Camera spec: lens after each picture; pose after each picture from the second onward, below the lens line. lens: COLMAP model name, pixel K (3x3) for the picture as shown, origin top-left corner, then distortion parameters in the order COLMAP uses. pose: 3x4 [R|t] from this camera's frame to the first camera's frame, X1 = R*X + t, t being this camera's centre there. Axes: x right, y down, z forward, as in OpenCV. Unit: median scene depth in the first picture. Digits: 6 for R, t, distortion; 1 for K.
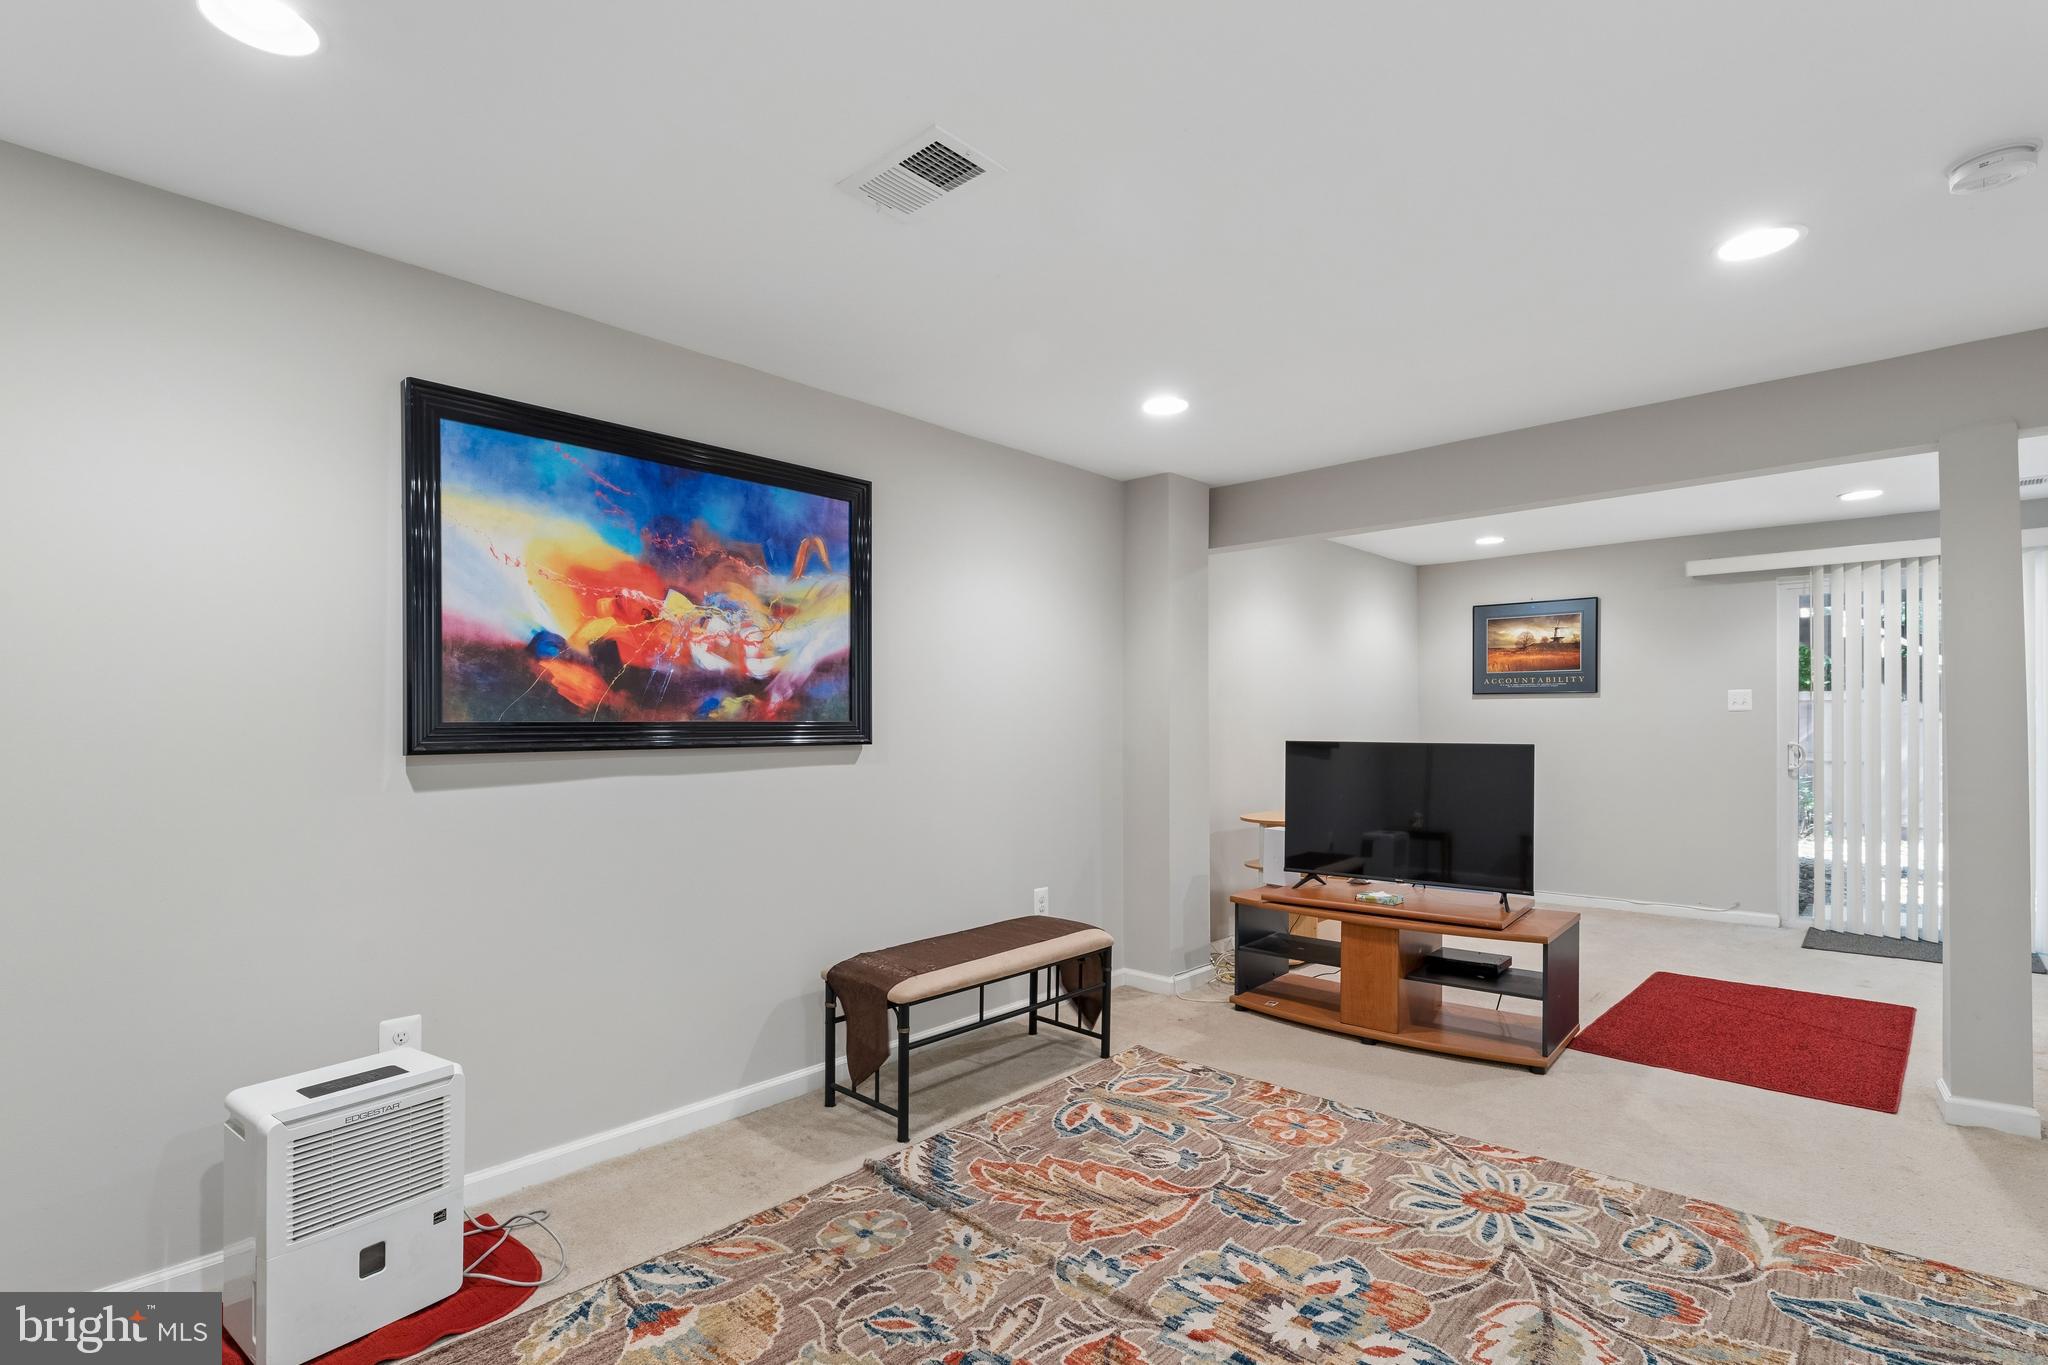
lens RADIAL K [[976.5, 0, 1013.9], [0, 976.5, 721.9], [0, 0, 1]] dist [0.003312, 0.000755]
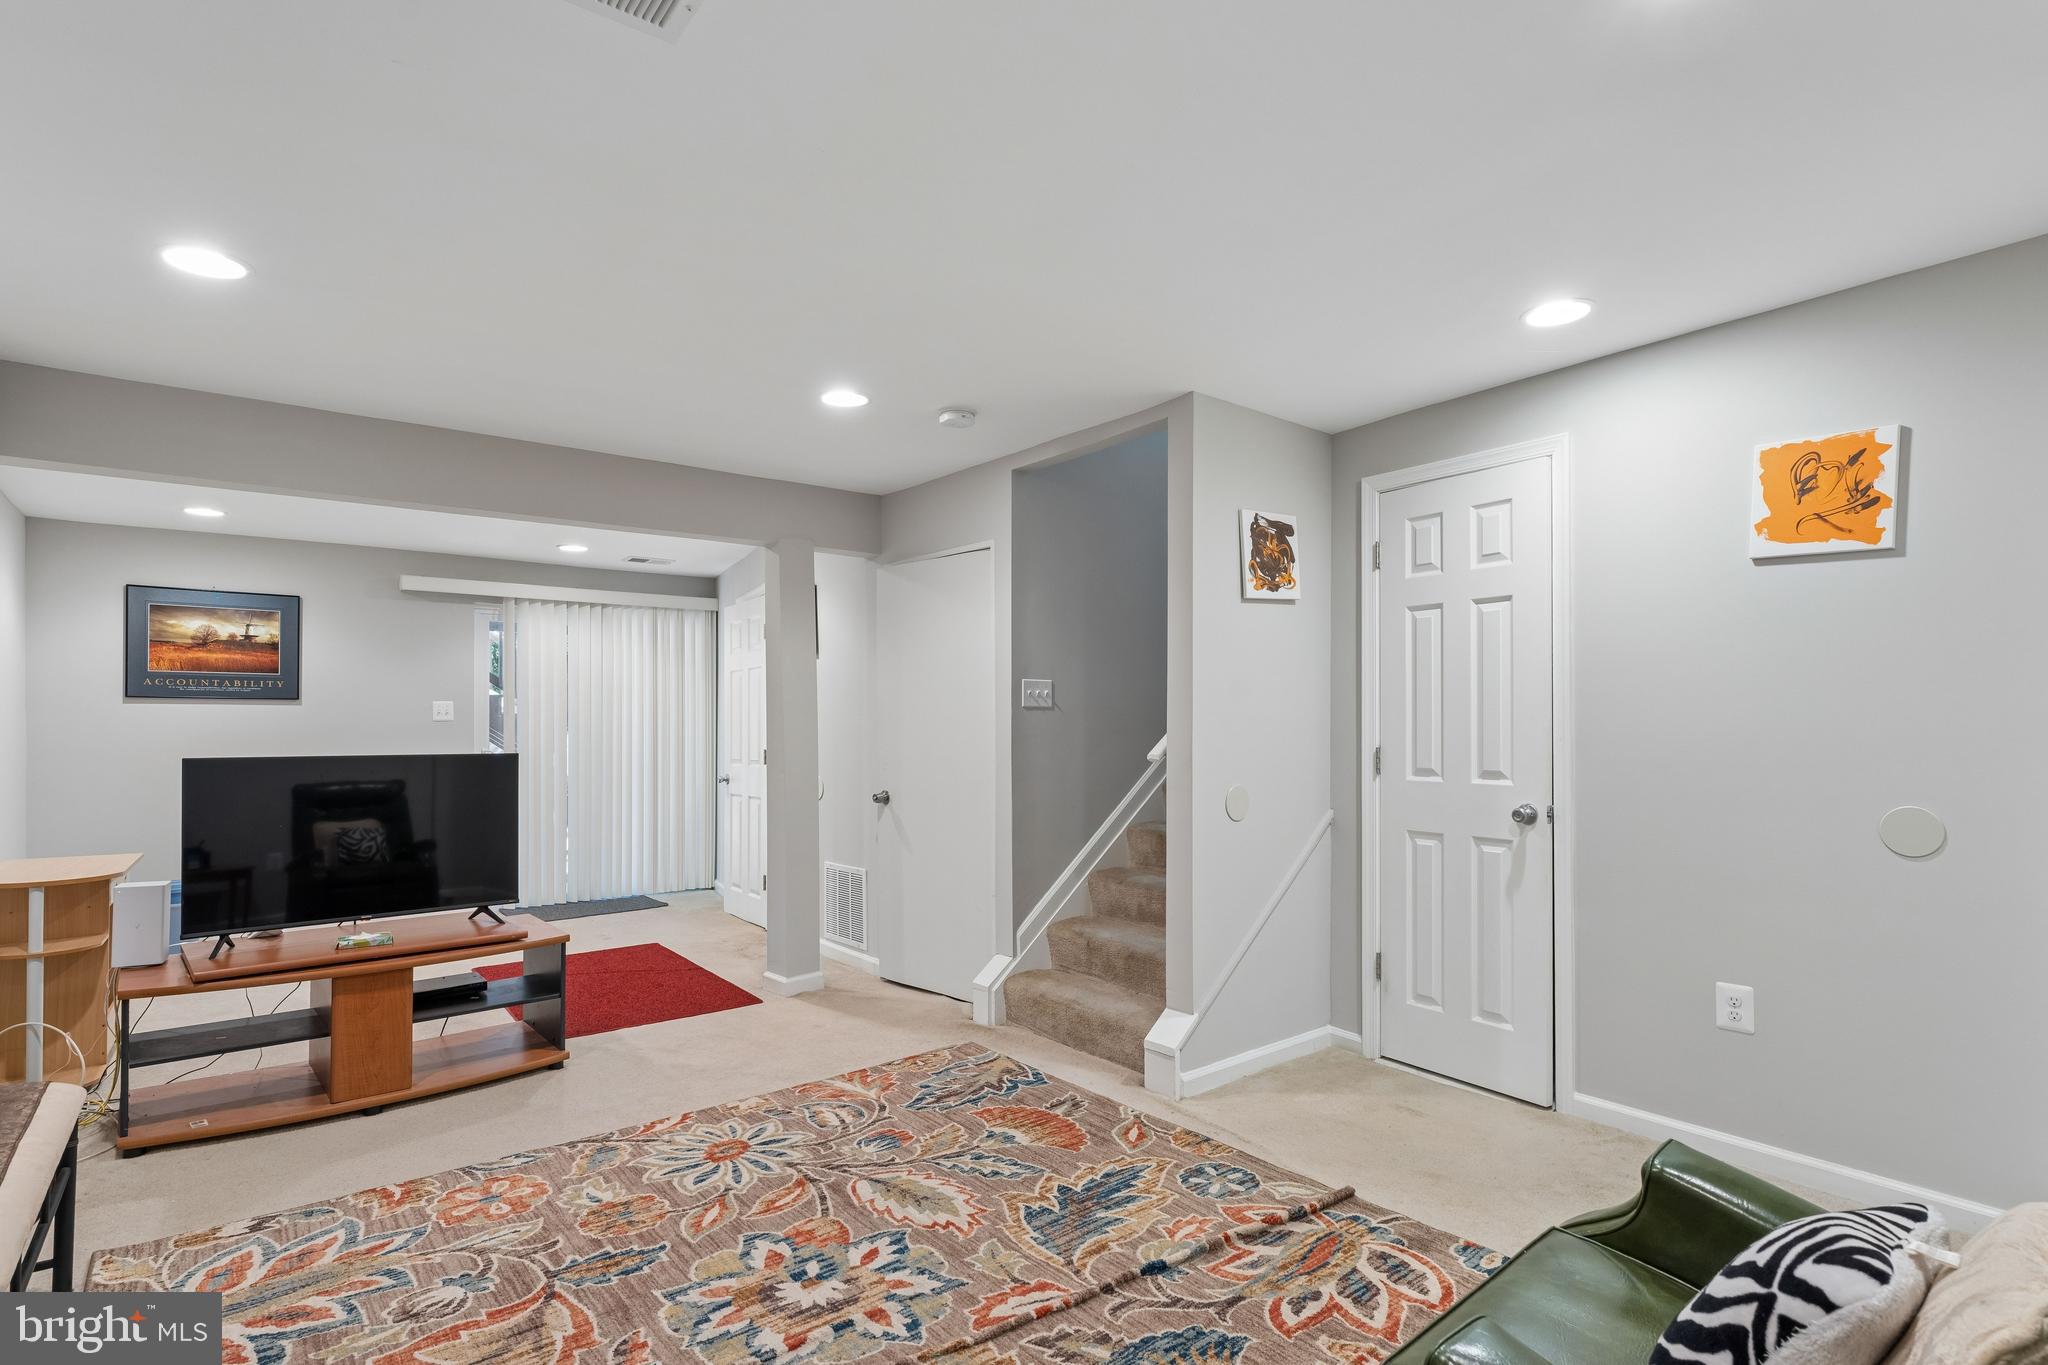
lens RADIAL K [[1008.4, 0, 1024.0], [0, 1008.4, 723.3], [0, 0, 1]] dist [-0.000465, -0.000394]
pose [[0.163600, 0.004847, 0.986515, -0.412488], [0.003397, 0.999979, -0.005476, -0.000580], [-0.986521, 0.004247, 0.163580, 0.309591]]
